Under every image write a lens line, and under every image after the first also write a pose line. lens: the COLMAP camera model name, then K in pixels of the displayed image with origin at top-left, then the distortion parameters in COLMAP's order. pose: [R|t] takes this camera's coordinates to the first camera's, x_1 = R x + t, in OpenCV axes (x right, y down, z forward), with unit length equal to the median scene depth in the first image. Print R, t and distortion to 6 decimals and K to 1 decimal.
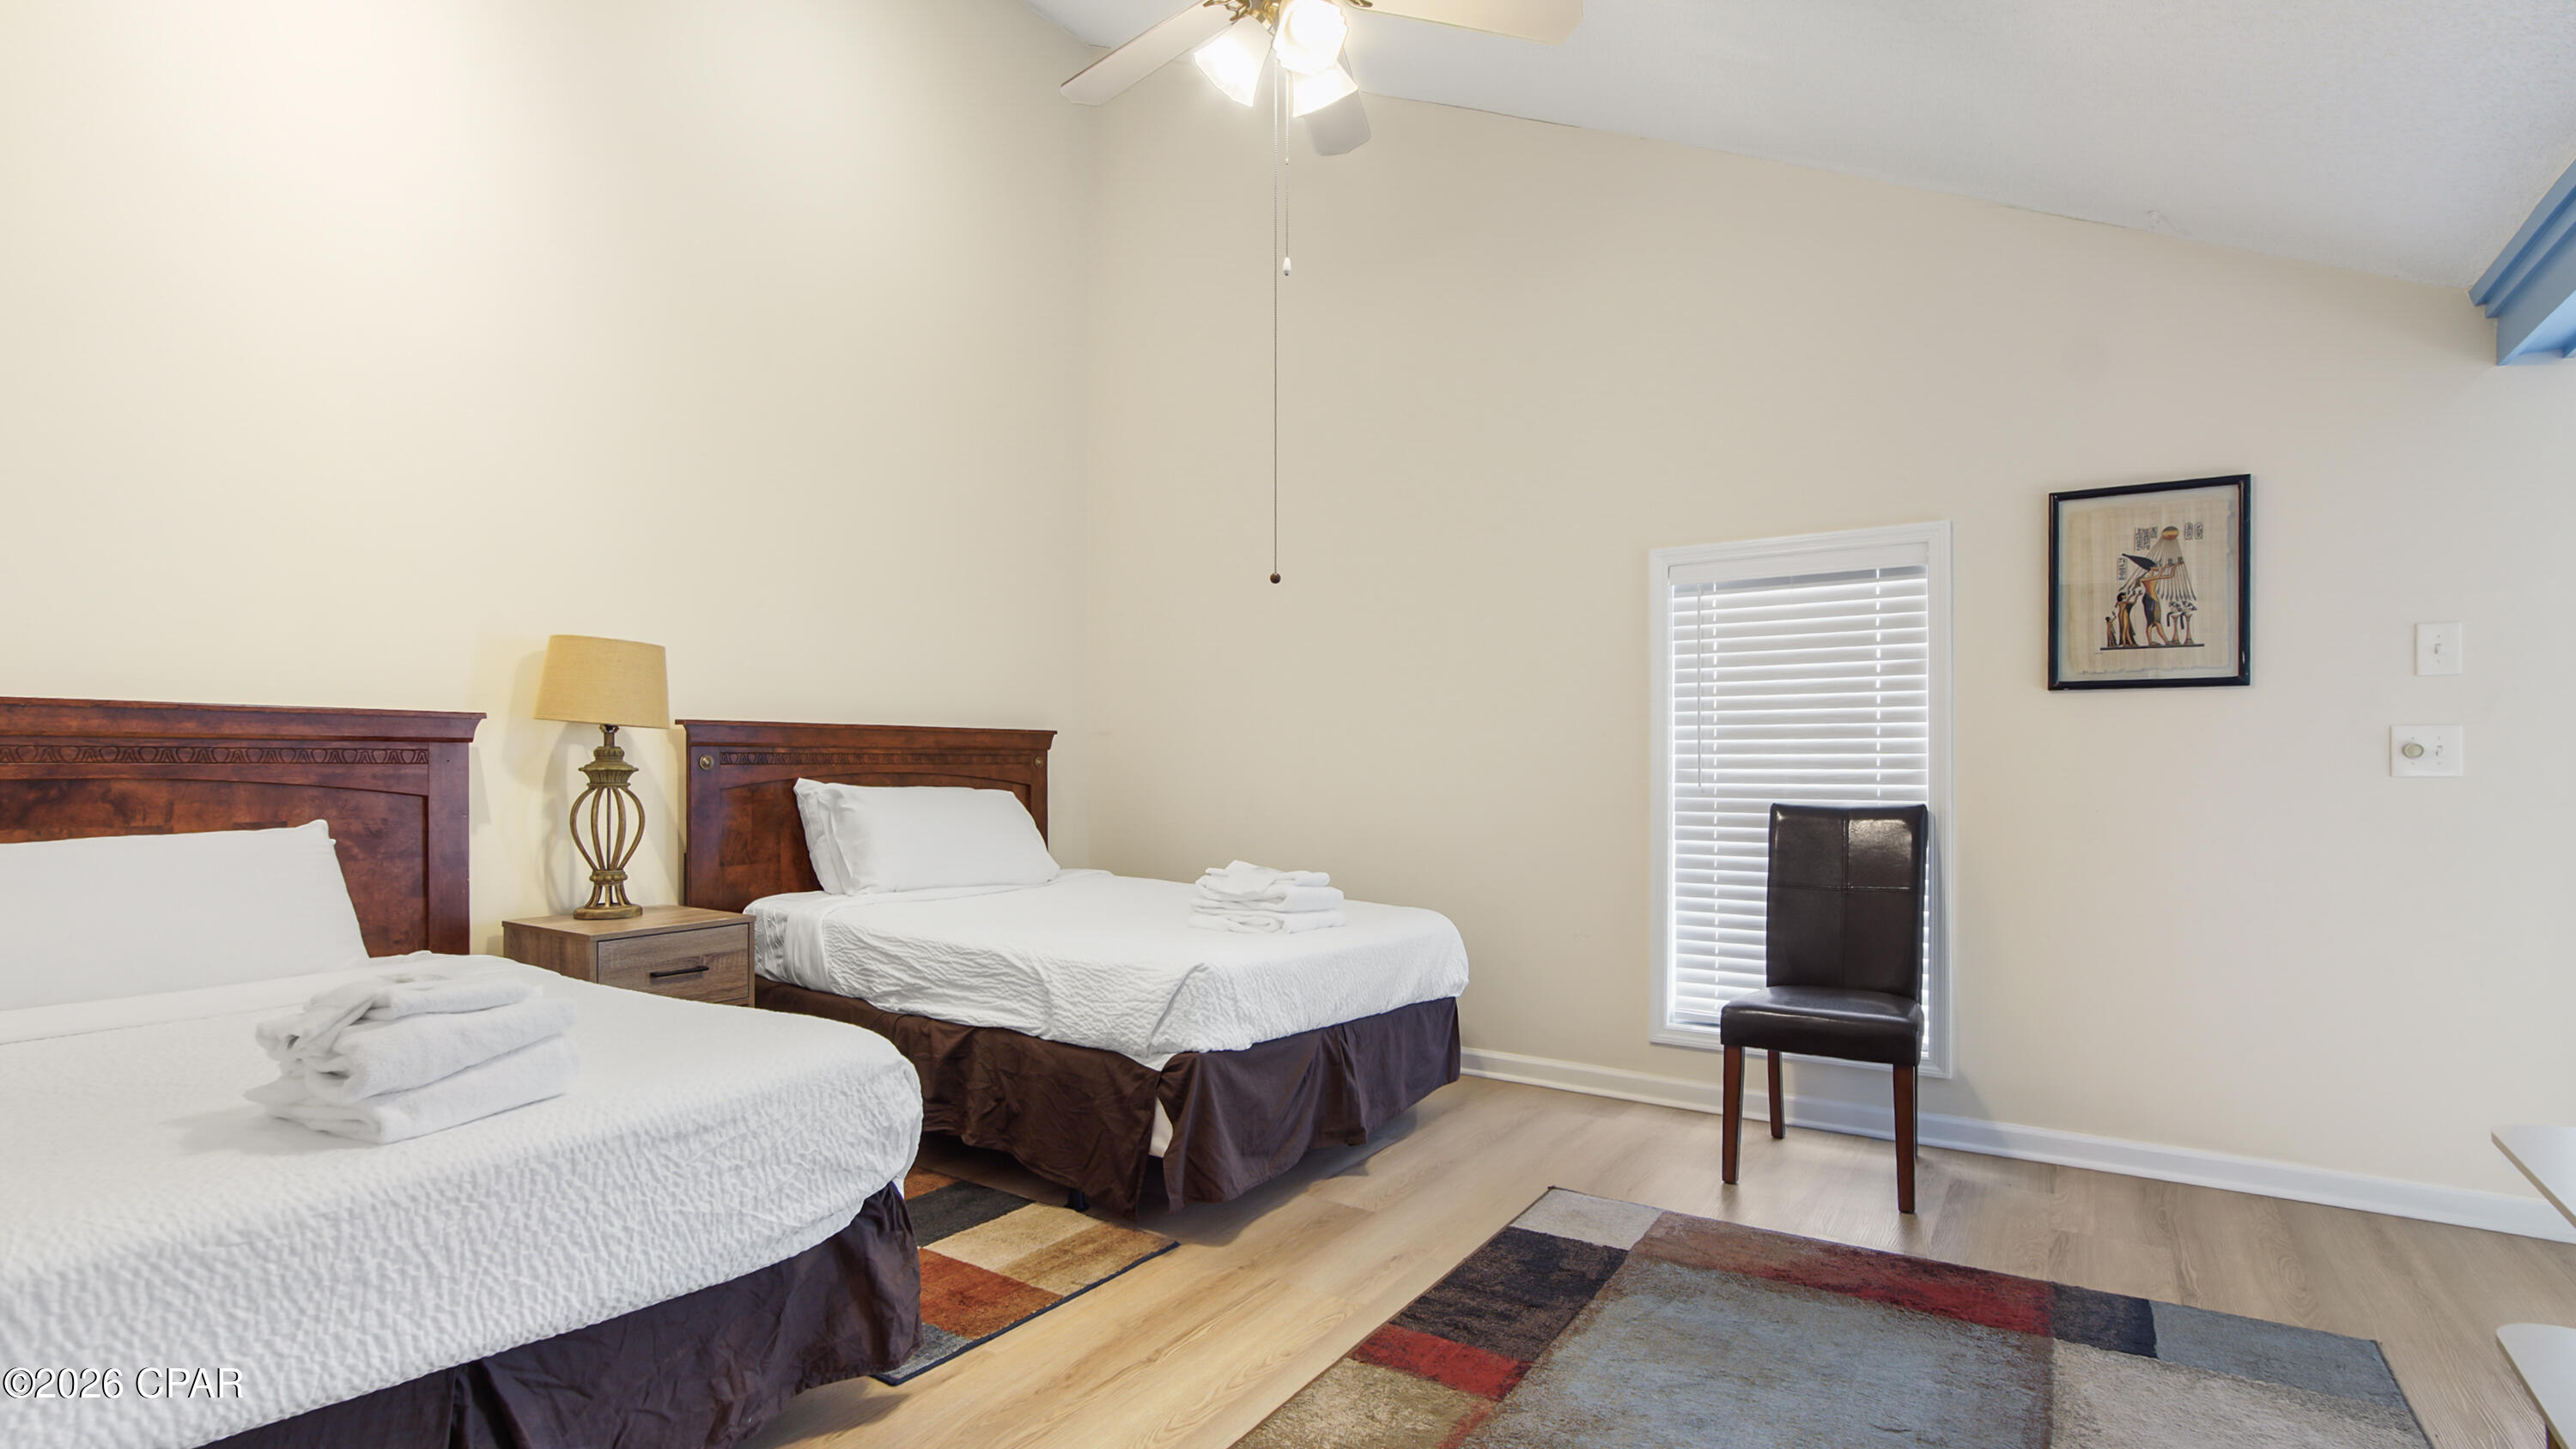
lens RADIAL K [[1212.5, 0, 1304.0], [0, 1212.5, 773.7], [0, 0, 1]] dist [-0.012464, 0.003841]
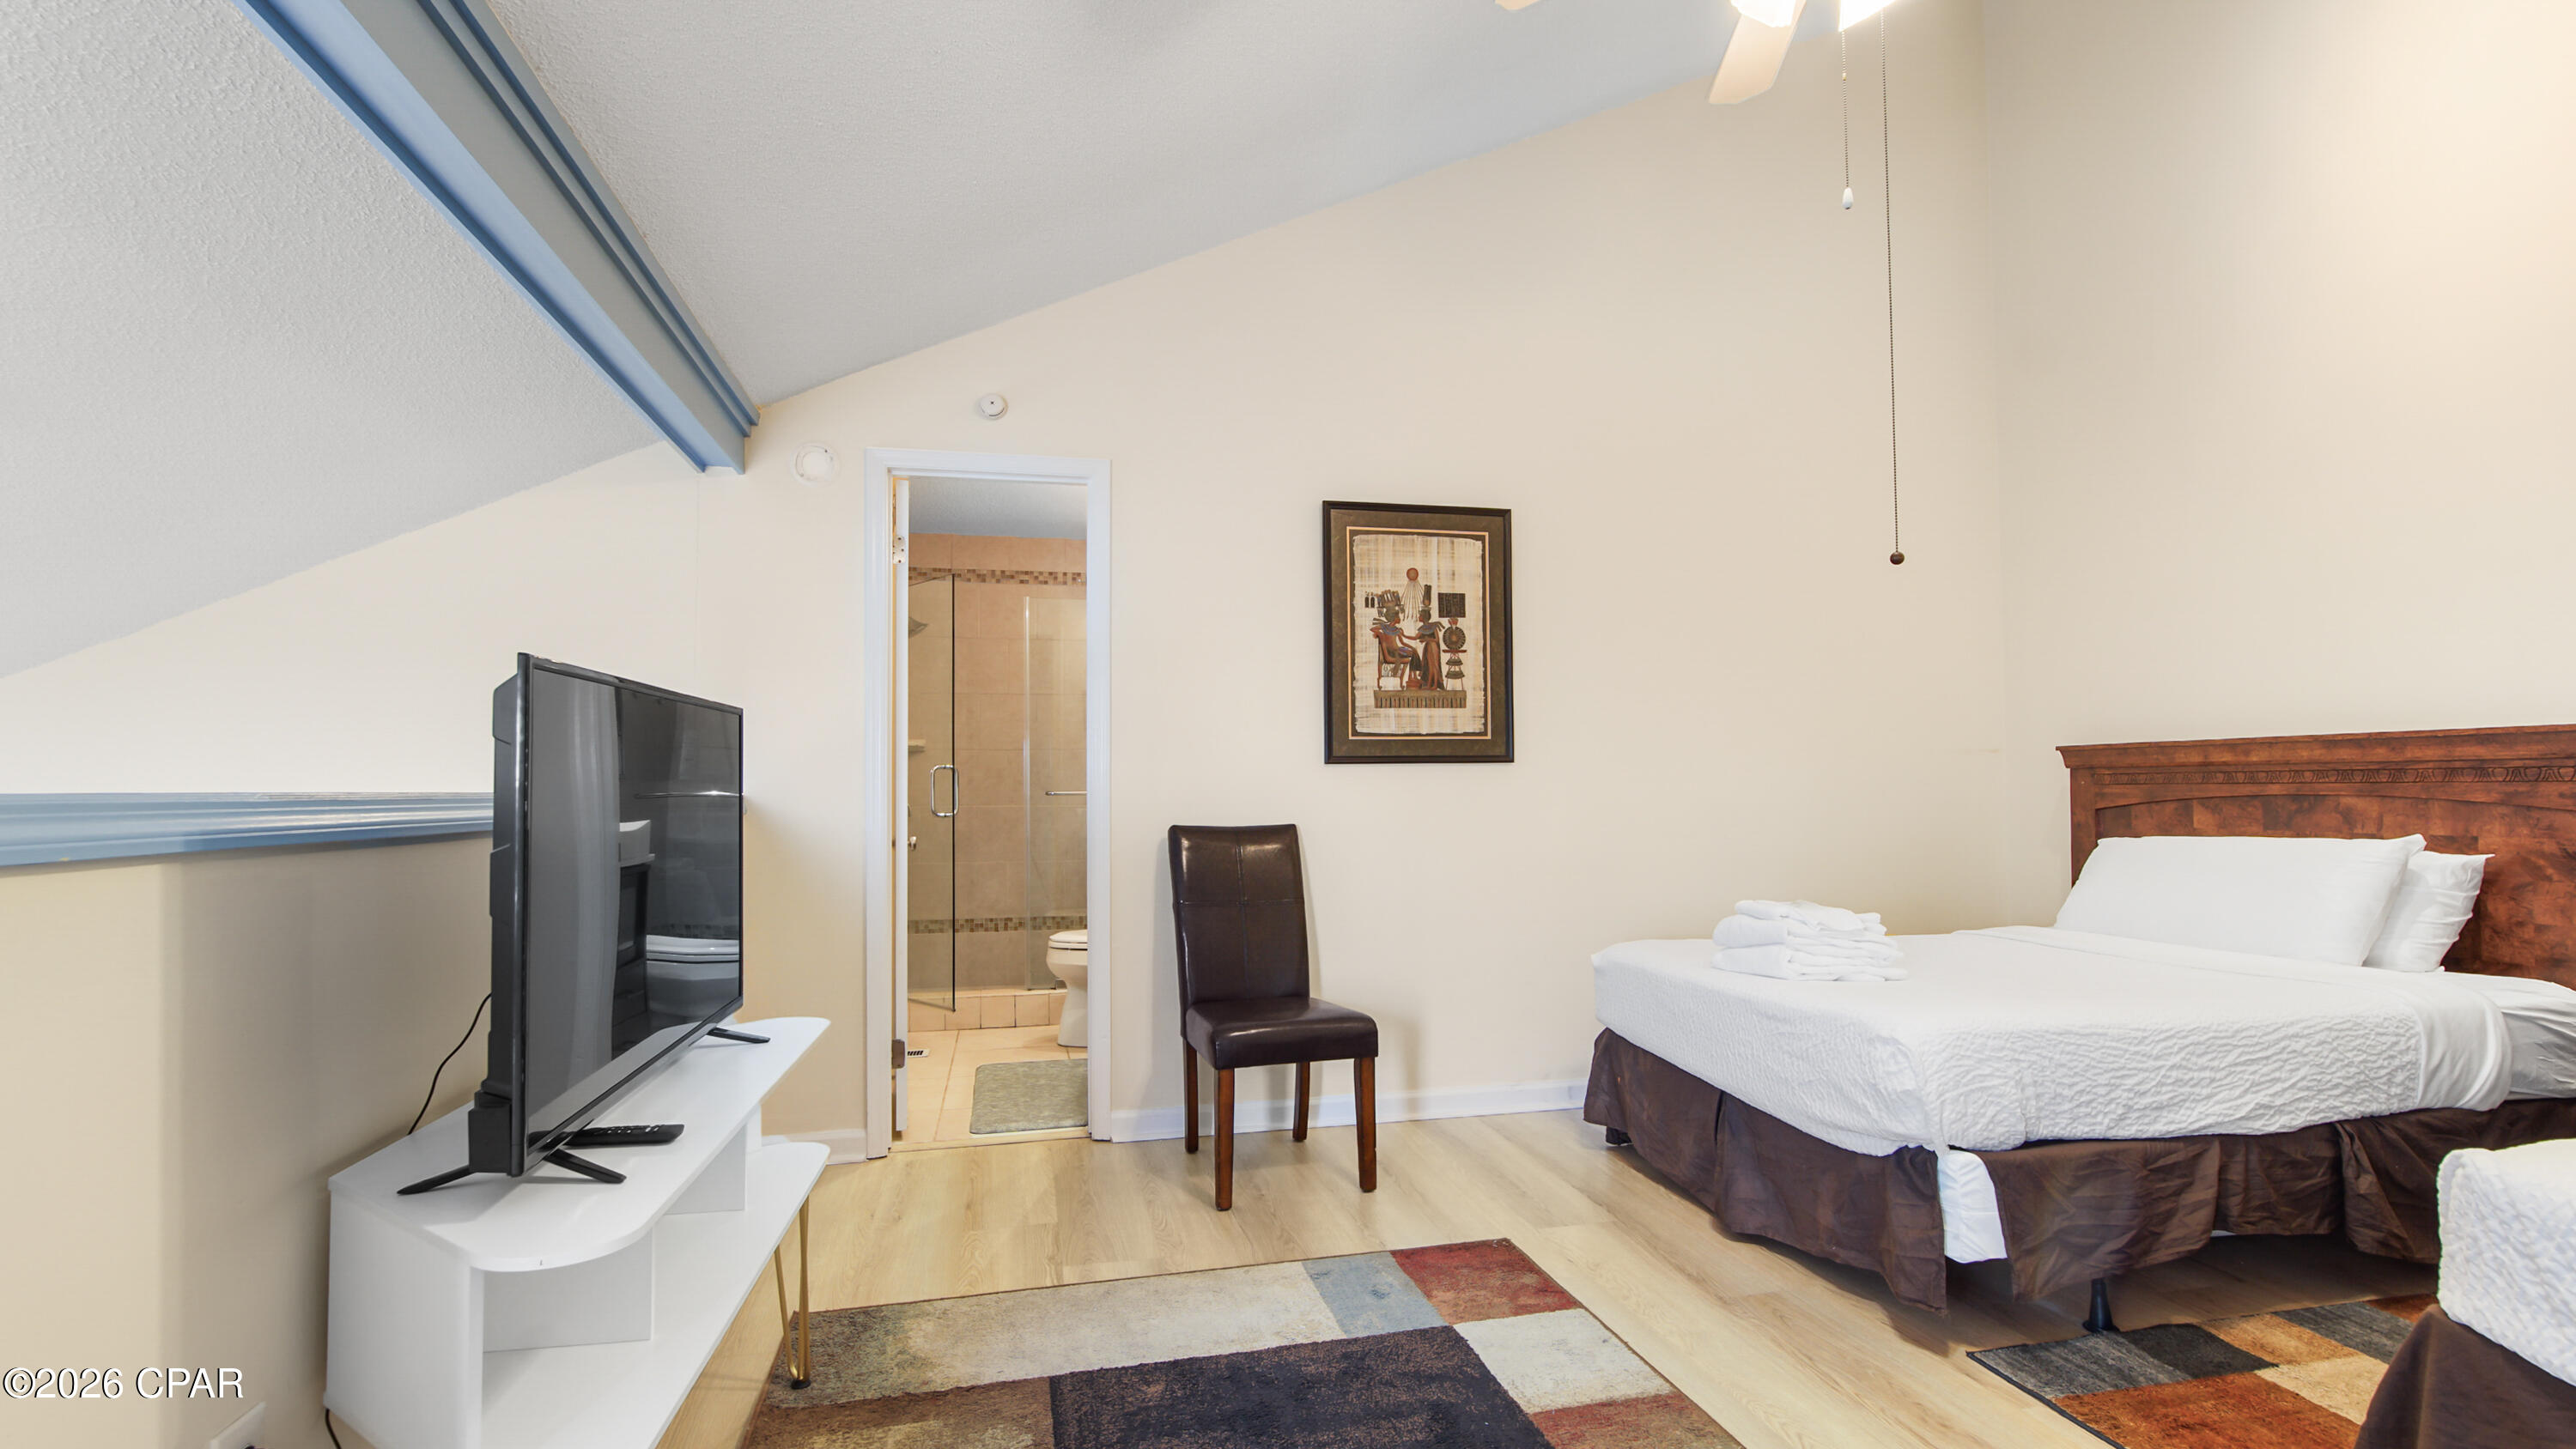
lens RADIAL K [[1212.5, 0, 1279.7], [0, 1212.5, 739.2], [0, 0, 1]] dist [-0.012464, 0.003841]
pose [[-0.708989, -0.023968, -0.704812, 0.714666], [0.004171, 0.999262, -0.038176, -0.010989], [0.705207, -0.030007, -0.708366, 1.086579]]
